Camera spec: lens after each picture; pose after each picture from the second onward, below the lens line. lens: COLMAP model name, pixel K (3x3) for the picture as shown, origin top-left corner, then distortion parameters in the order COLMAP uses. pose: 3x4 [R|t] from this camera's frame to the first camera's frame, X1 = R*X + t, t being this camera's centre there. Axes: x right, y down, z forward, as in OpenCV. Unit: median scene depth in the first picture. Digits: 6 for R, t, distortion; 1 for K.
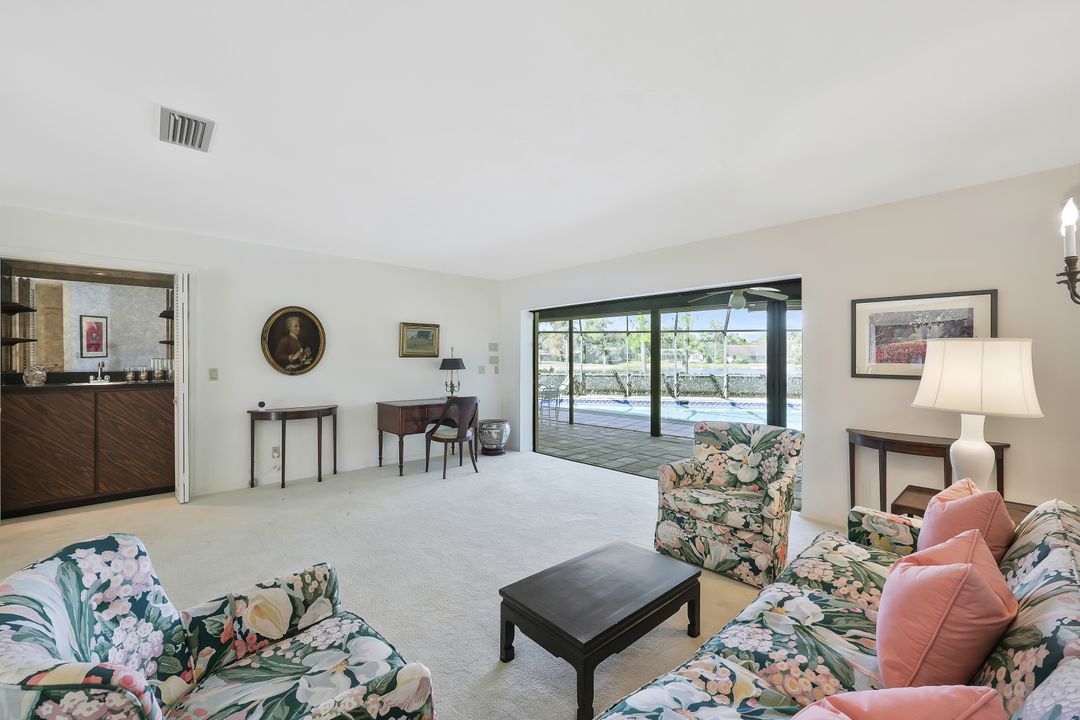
lens RADIAL K [[447.7, 0, 534.7], [0, 447.7, 355.9], [0, 0, 1]] dist [-0.003179, -0.000353]
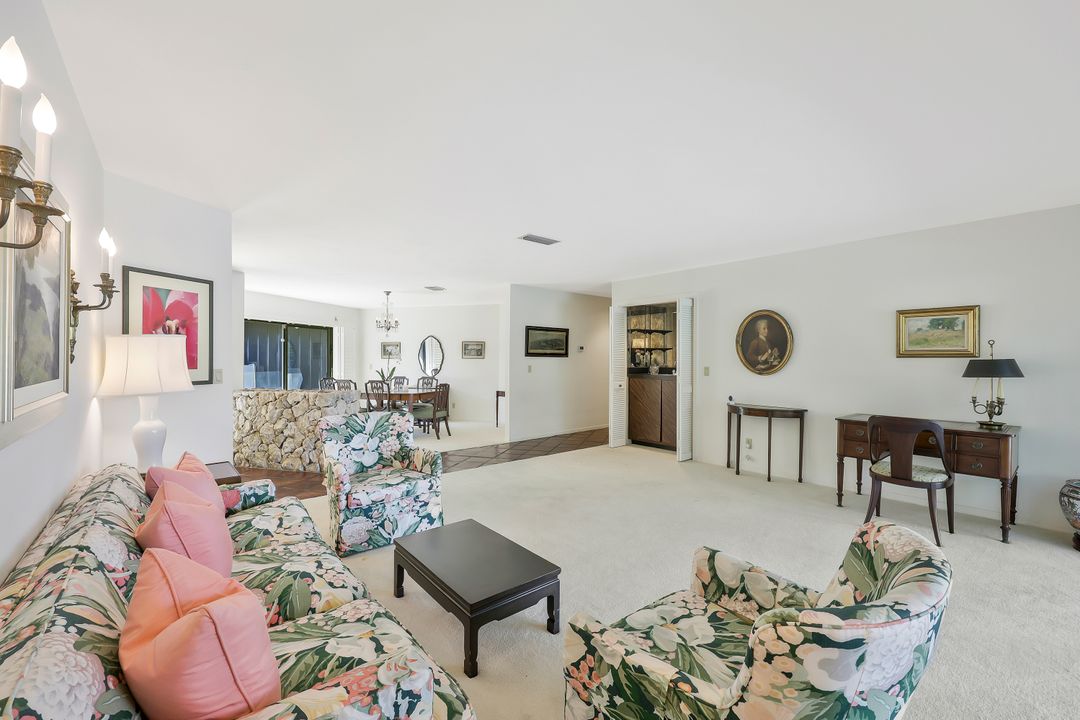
lens RADIAL K [[447.7, 0, 534.7], [0, 447.7, 355.9], [0, 0, 1]] dist [-0.003179, -0.000353]
pose [[-0.053378, -0.006159, -0.998555, 0.536176], [0.003970, 0.999972, -0.006380, 0.002849], [0.998566, -0.004305, -0.053352, 0.506304]]
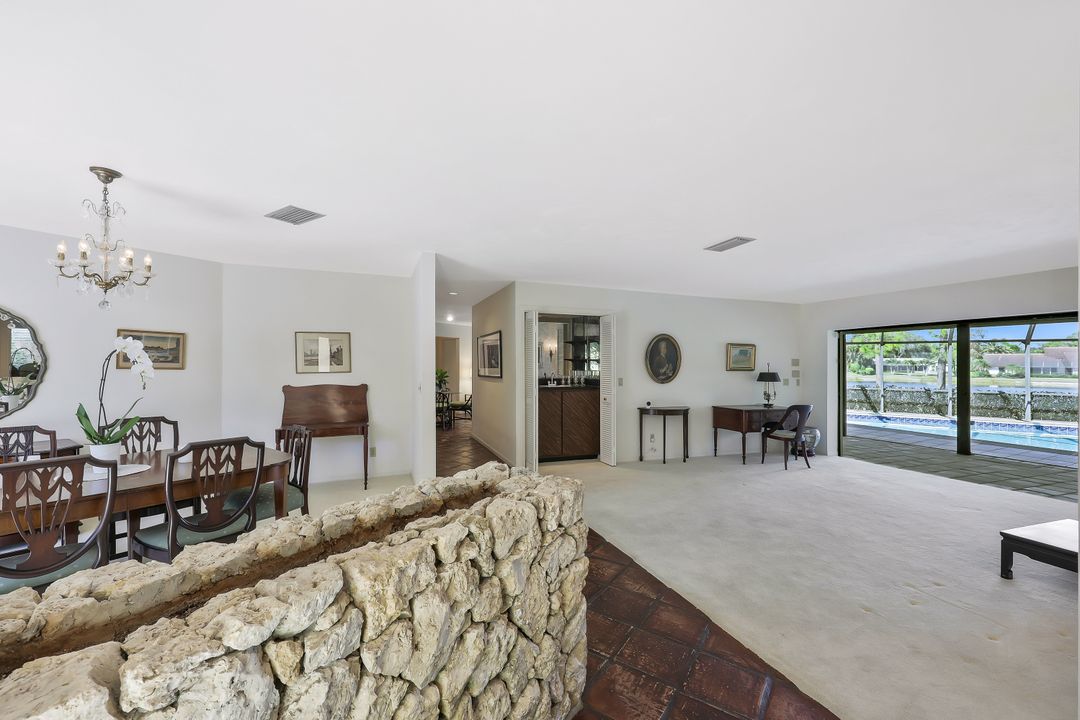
lens RADIAL K [[434.3, 0, 532.0], [0, 434.3, 357.9], [0, 0, 1]] dist [0.001257, 0.000090]
pose [[0.921461, 0.004002, -0.388450, -0.380981], [-0.009187, 0.999892, -0.011491, -0.016634], [0.388362, 0.014157, 0.921398, -0.391961]]
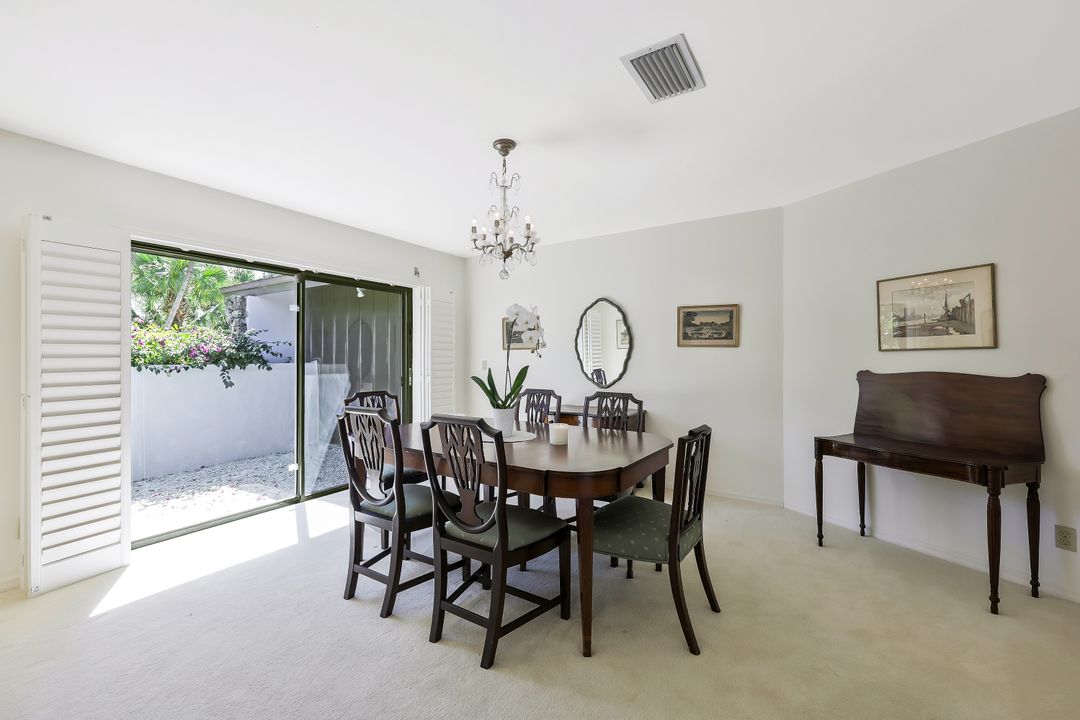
lens RADIAL K [[454.9, 0, 540.0], [0, 454.9, 360.0], [0, 0, 1]] dist [-0.000648, 0.000030]
pose [[-0.328532, 0.006743, -0.944469, -0.544249], [0.006869, 0.999965, 0.004750, 0.020207], [0.944468, -0.004927, -0.328566, 0.108992]]
